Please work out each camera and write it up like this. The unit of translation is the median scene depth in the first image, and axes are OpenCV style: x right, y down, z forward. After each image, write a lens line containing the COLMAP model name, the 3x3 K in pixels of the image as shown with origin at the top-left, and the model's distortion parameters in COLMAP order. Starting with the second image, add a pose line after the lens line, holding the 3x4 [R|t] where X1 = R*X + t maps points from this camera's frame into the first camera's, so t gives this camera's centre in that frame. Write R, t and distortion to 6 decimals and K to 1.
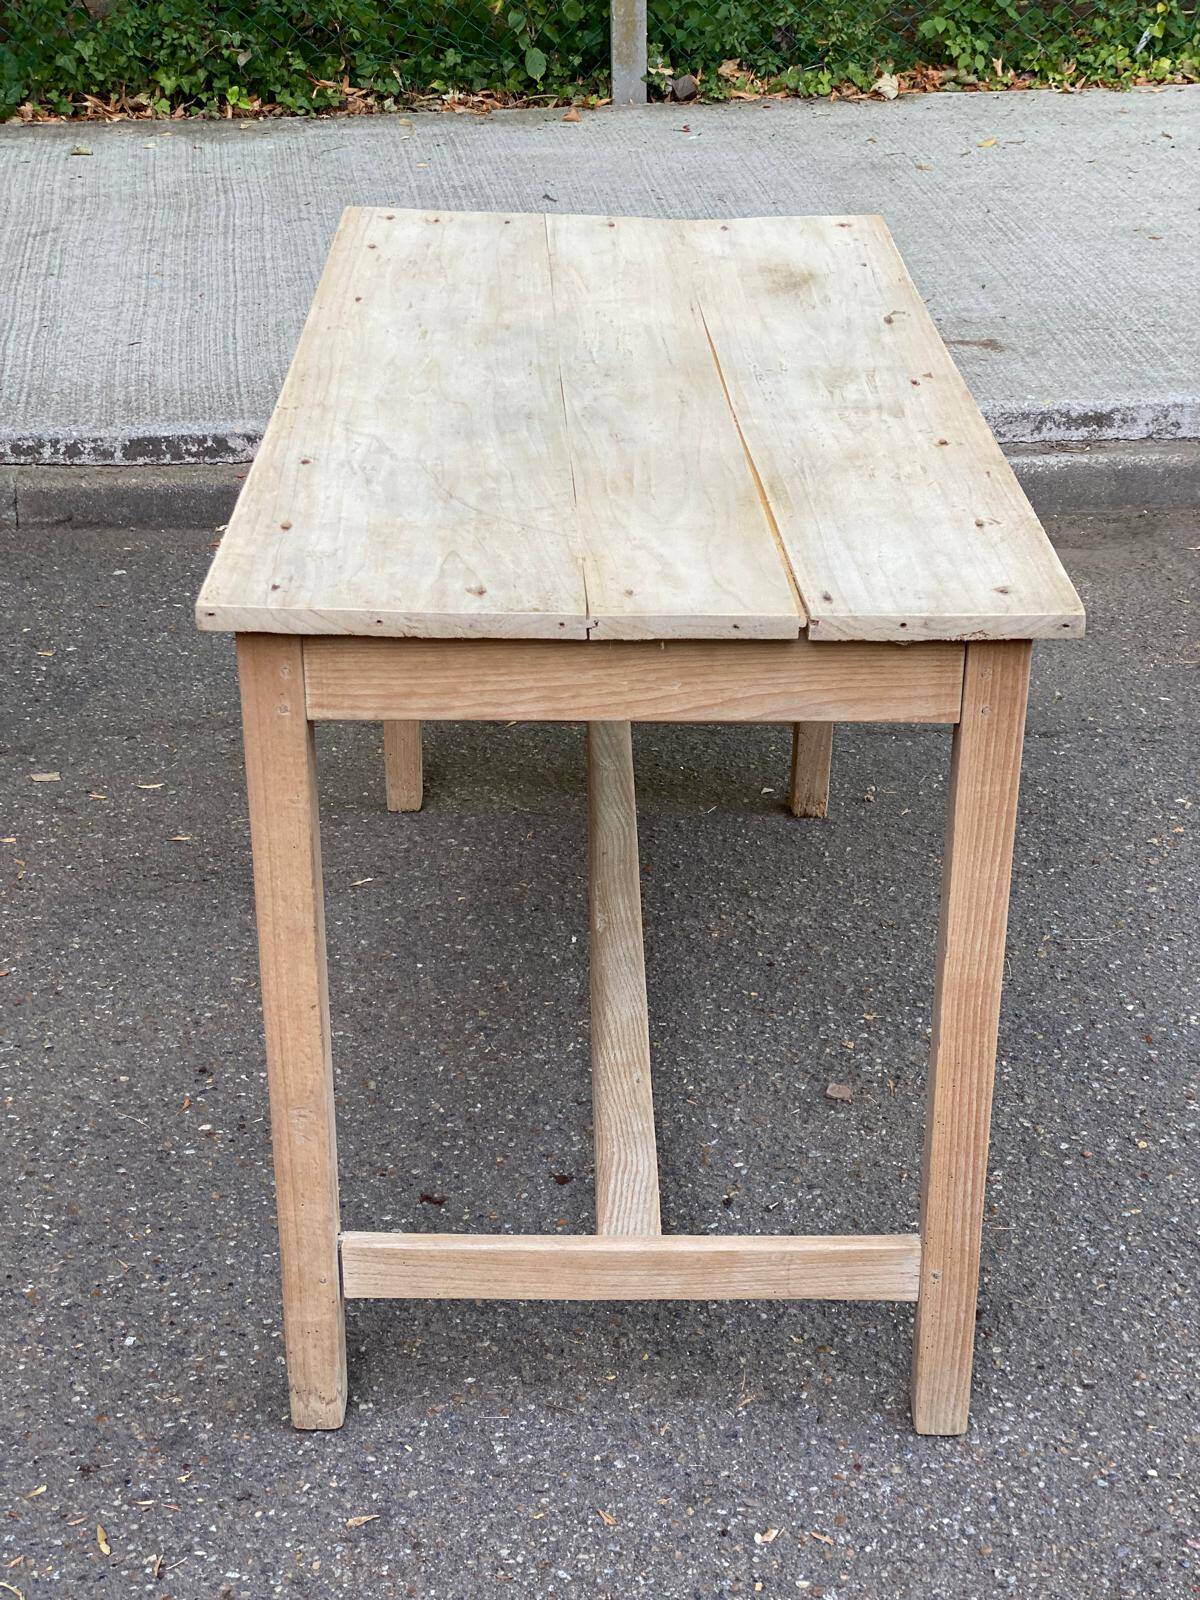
lens RADIAL K [[2408.4, 0, 615.0], [0, 2408.4, 798.4], [0, 0, 1]] dist [0.111596, 0.000000]
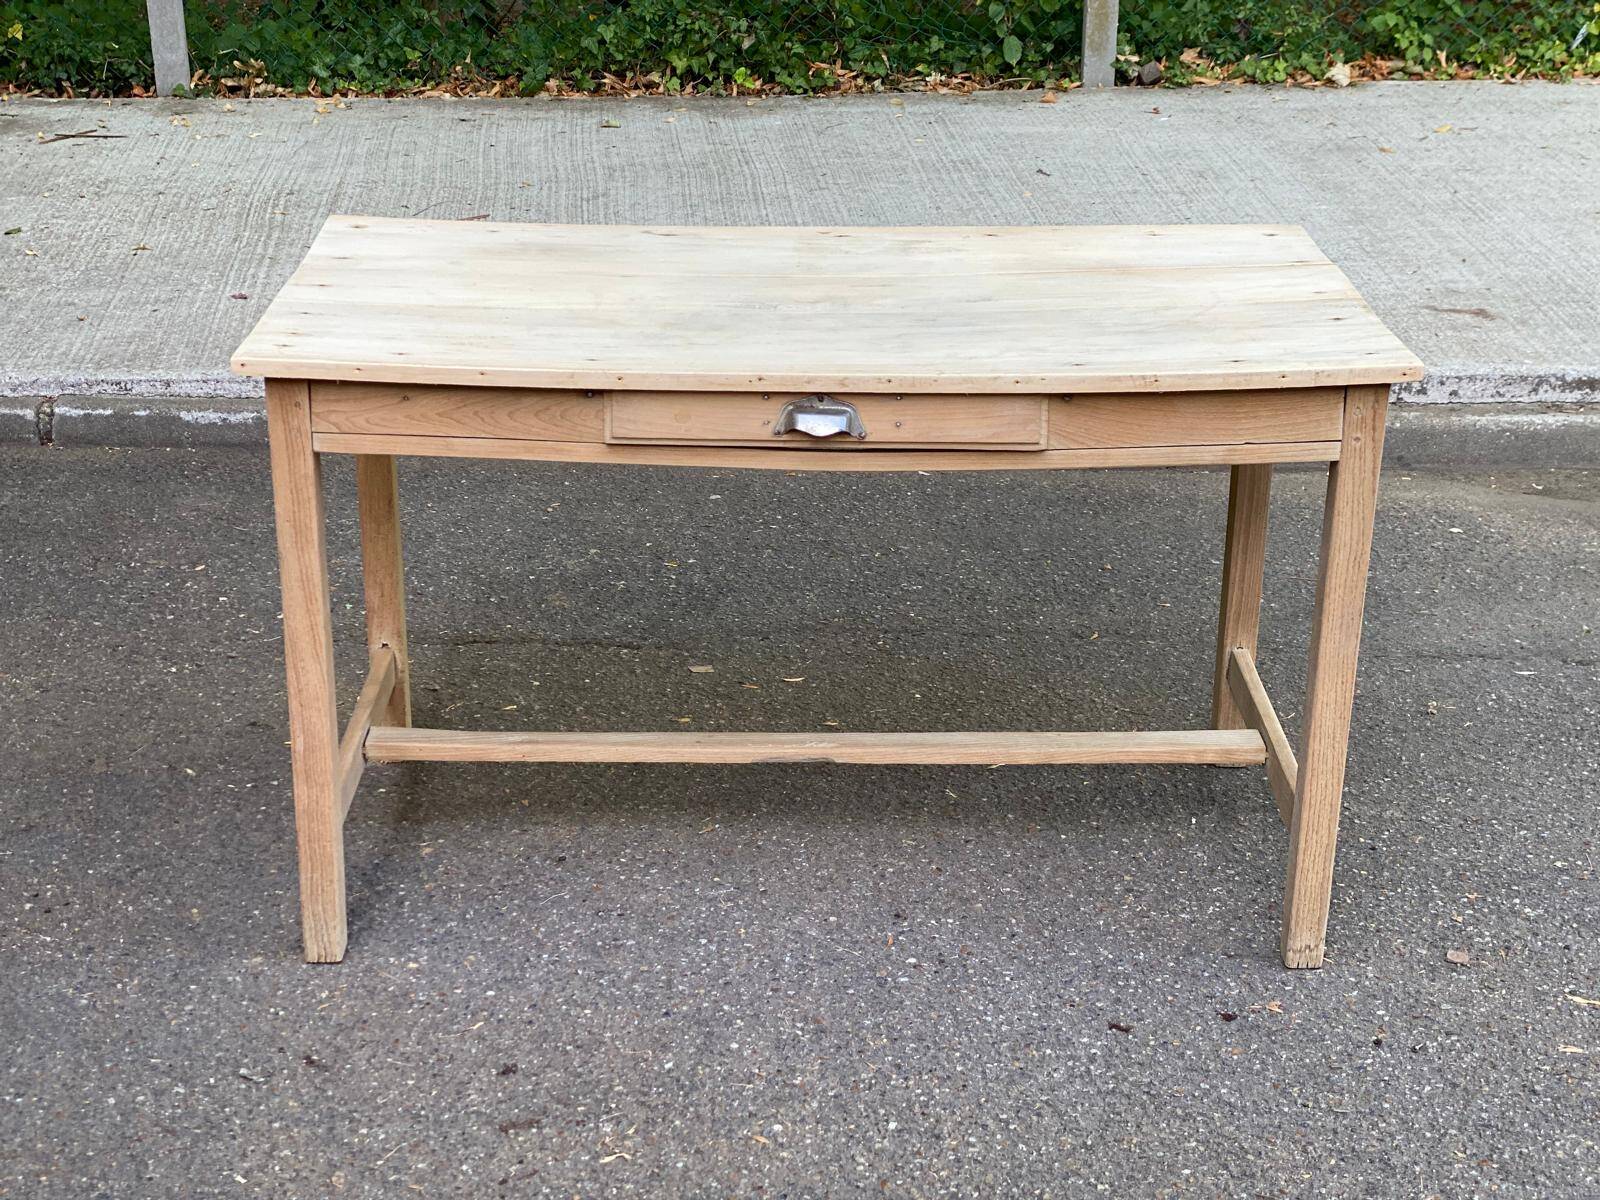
lens RADIAL K [[2408.4, 0, 797.4], [0, 2408.4, 586.0], [0, 0, 1]] dist [0.111596, 0.000000]
pose [[0.998147, 0.030708, -0.052527, -0.099403], [-0.034192, 0.997182, -0.066770, 0.020497], [0.050328, 0.068442, 0.996385, -0.107936]]
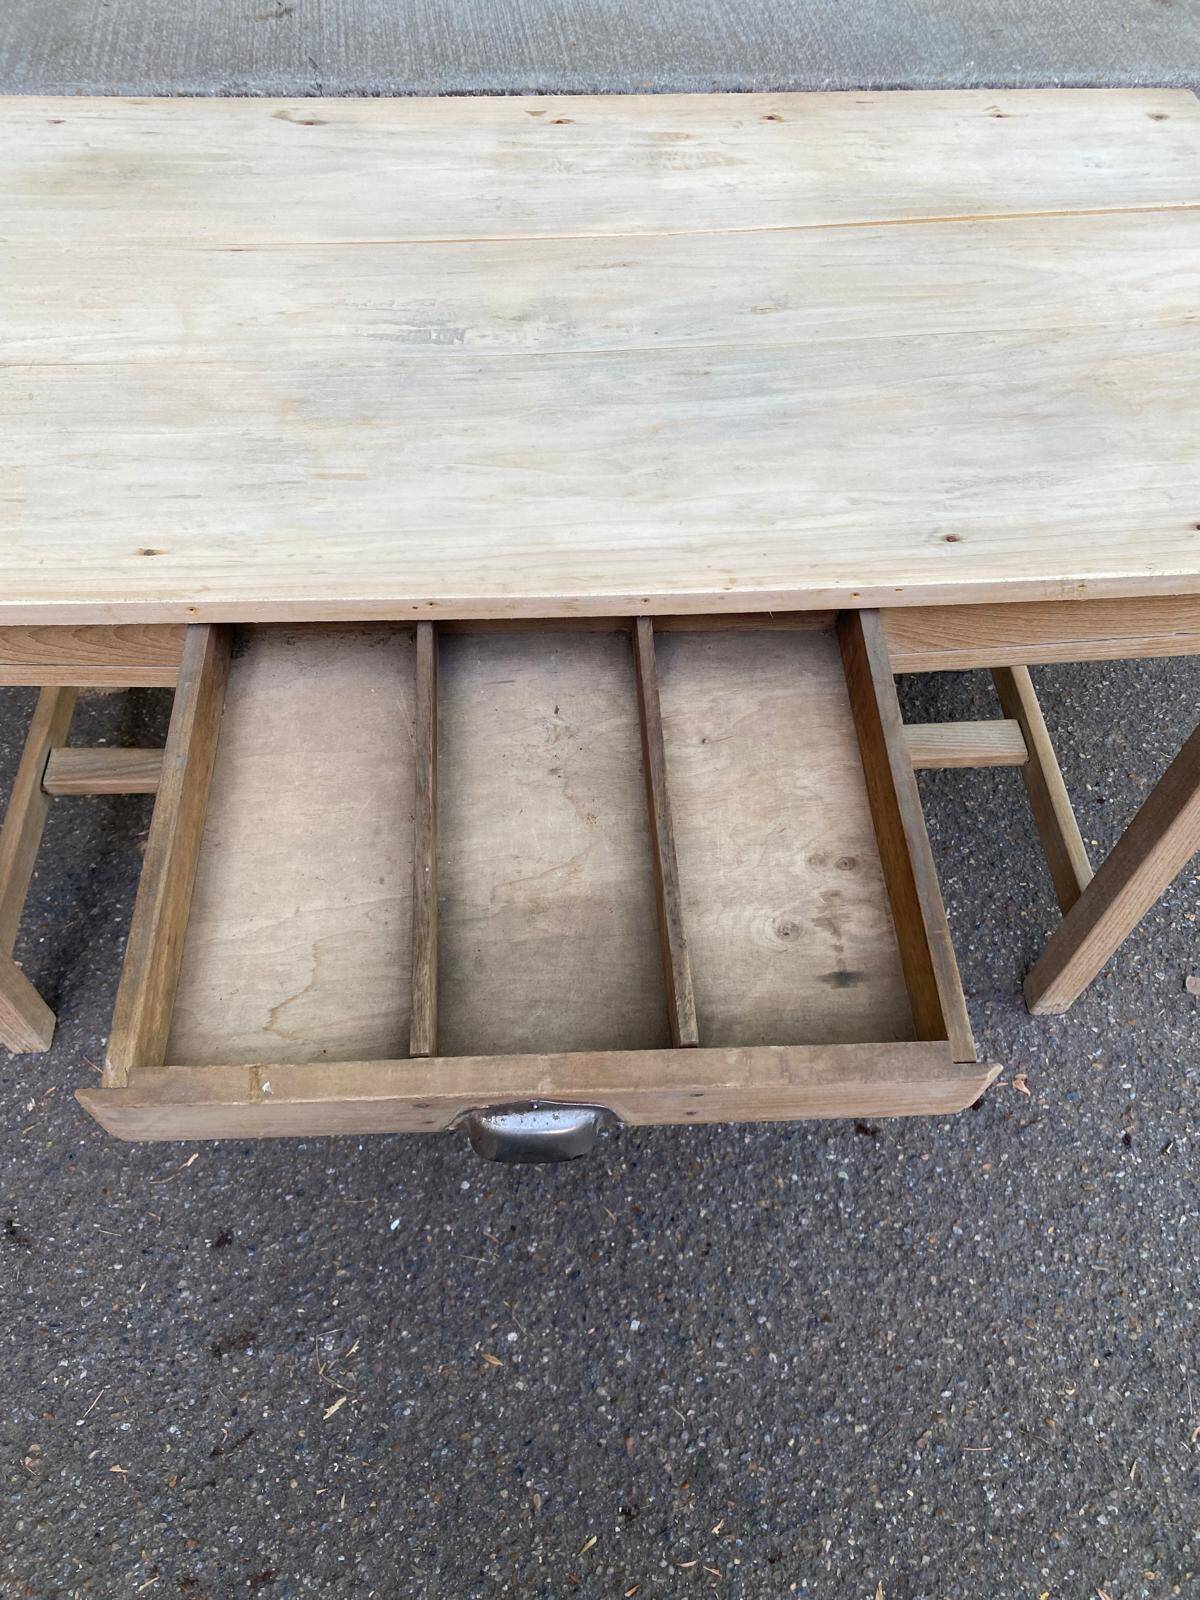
lens RADIAL K [[1231.0, 0, 597.1], [0, 1231.0, 803.0], [0, 0, 1]] dist [0.016108, -0.021952]
pose [[0.999597, 0.028074, 0.004155, -0.117195], [-0.026601, 0.875817, 0.481909, -0.136502], [0.009890, -0.481825, 0.876211, 0.319750]]
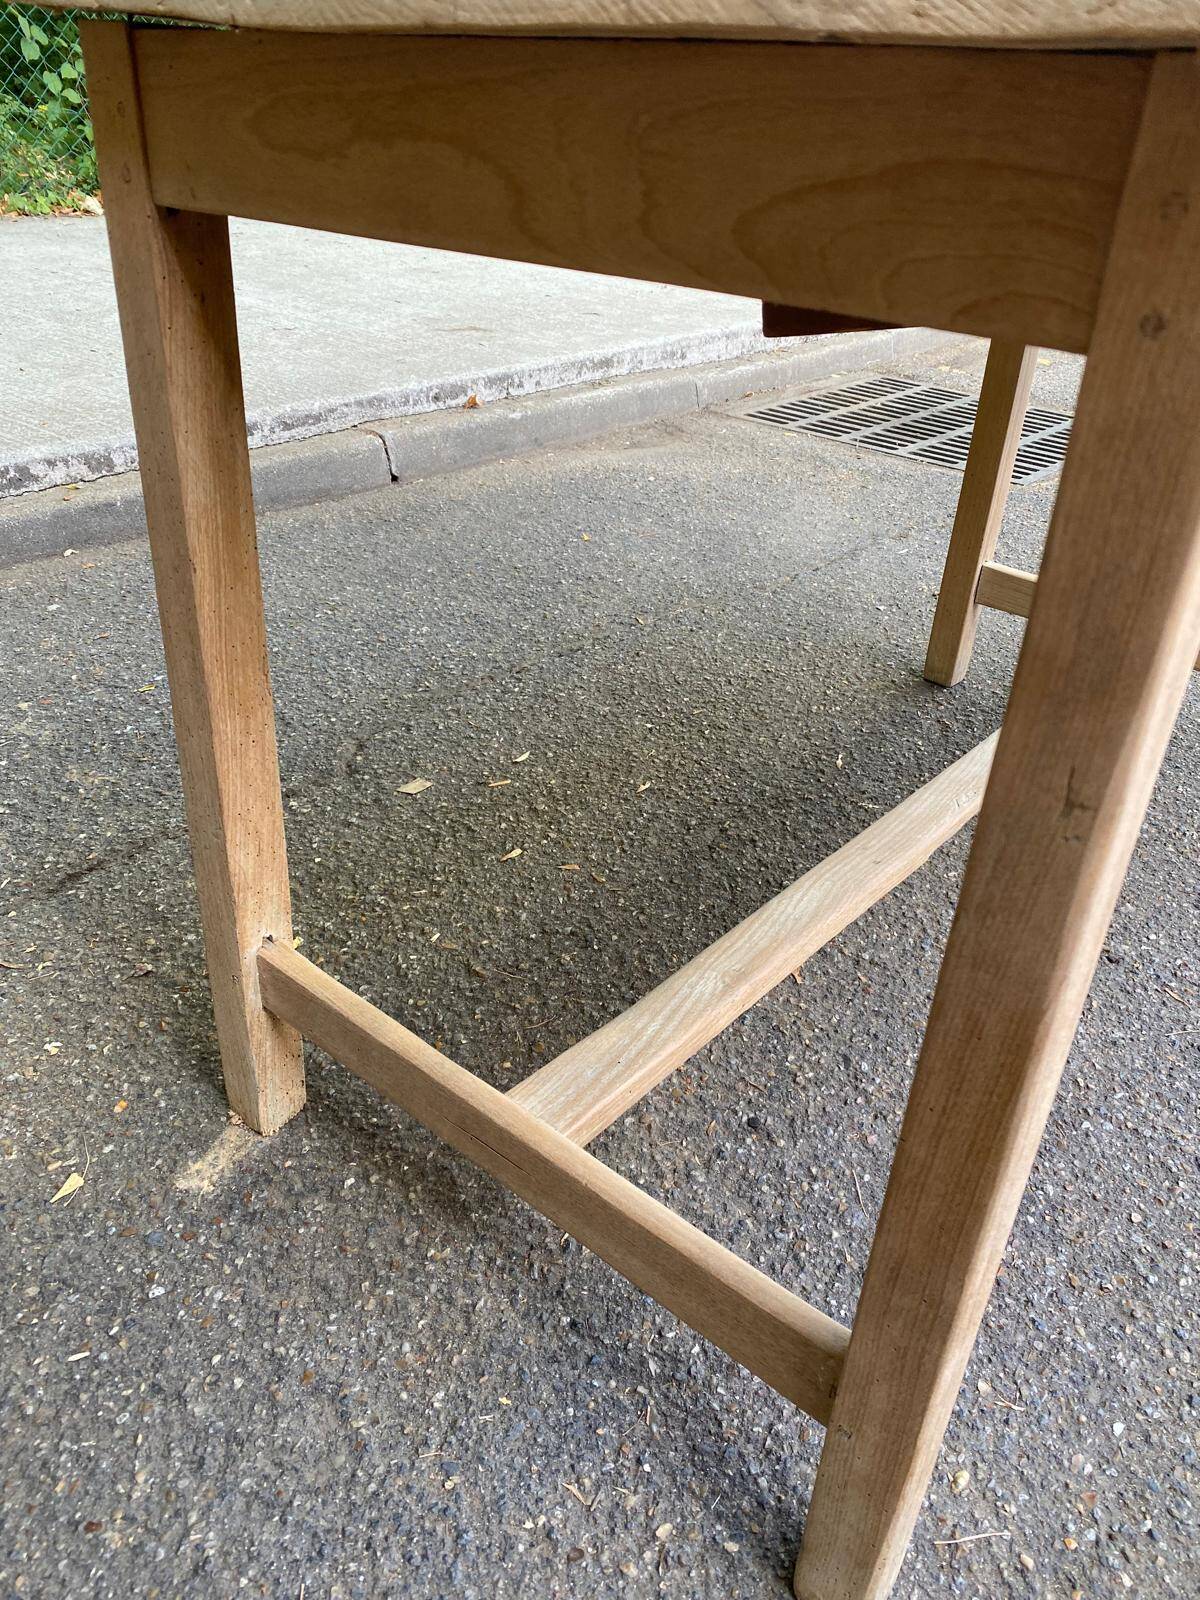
lens RADIAL K [[1231.0, 0, 616.0], [0, 1231.0, 768.4], [0, 0, 1]] dist [0.016108, -0.021952]
pose [[0.694796, -0.316721, 0.645714, -0.357757], [0.269194, 0.947075, 0.174882, -0.055568], [-0.666928, 0.052315, 0.743283, 0.473233]]
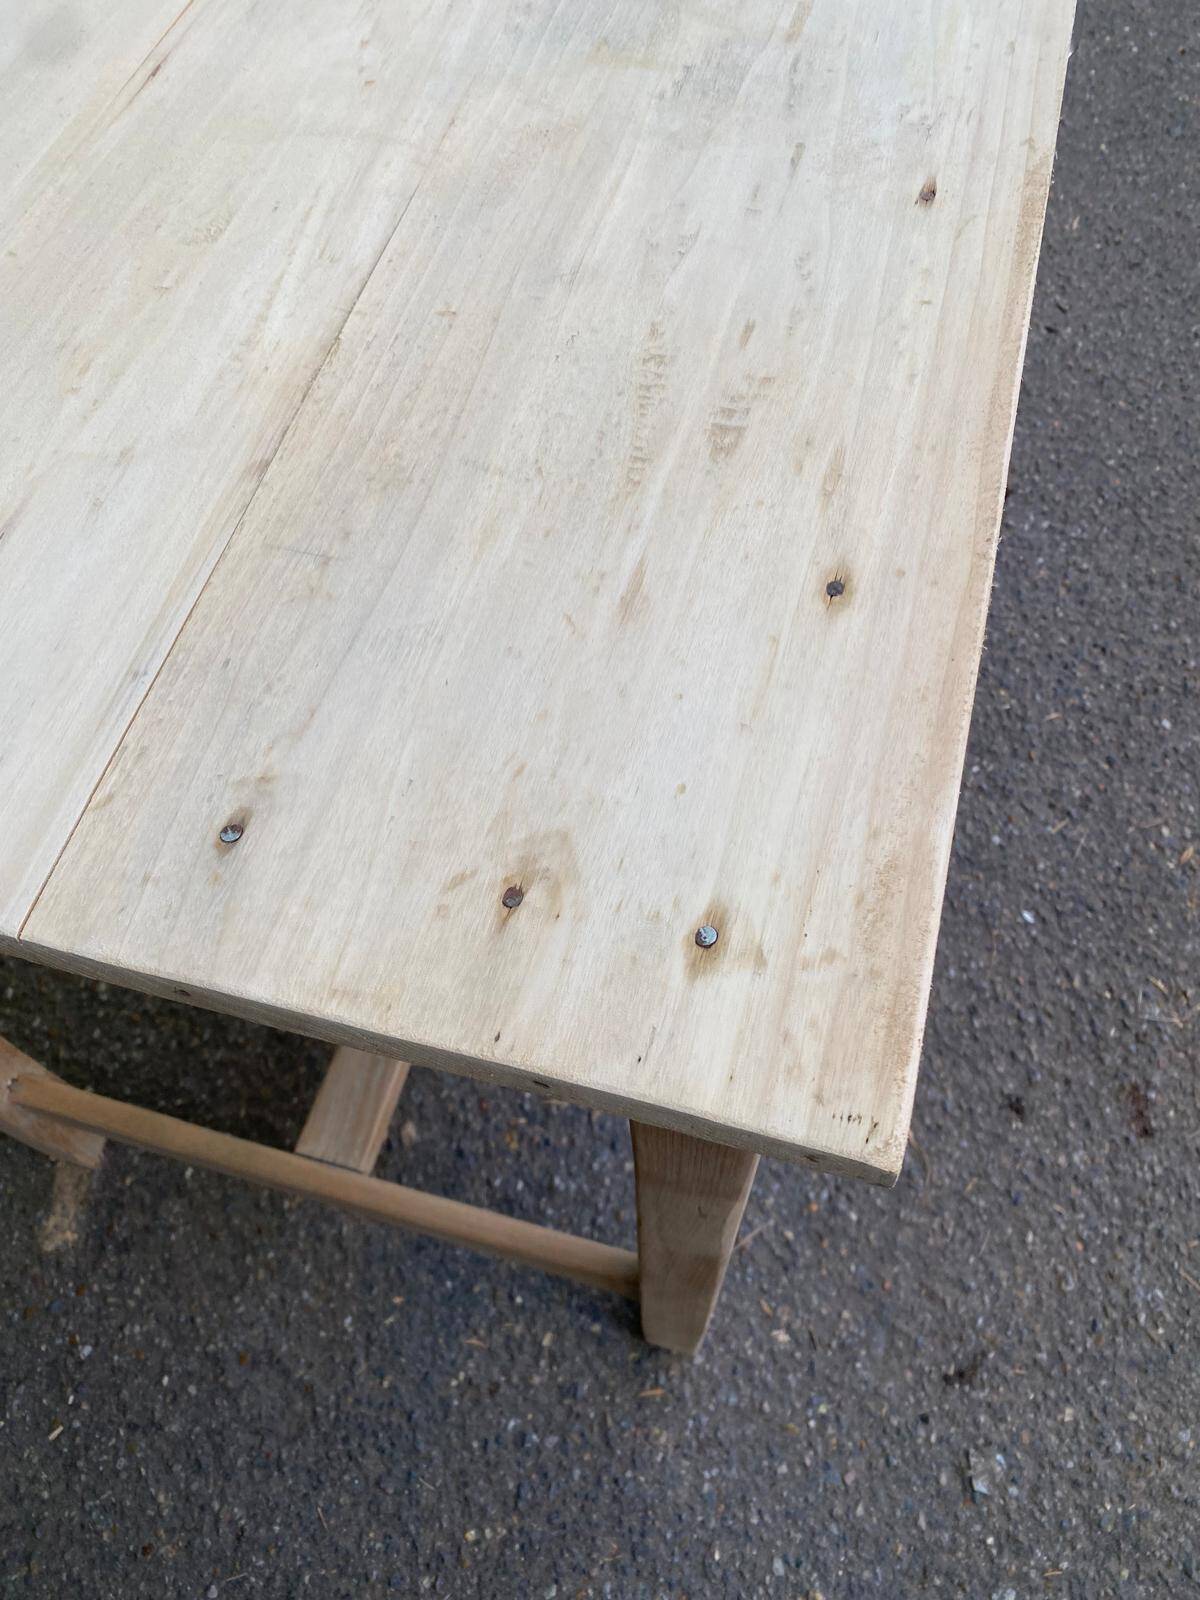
lens RADIAL K [[1231.0, 0, 607.6], [0, 1231.0, 769.2], [0, 0, 1]] dist [0.016108, -0.021952]
pose [[0.338173, -0.817205, 0.466706, -0.293802], [0.454220, 0.576071, 0.679578, -0.137911], [-0.824211, -0.017827, 0.566003, 0.462294]]
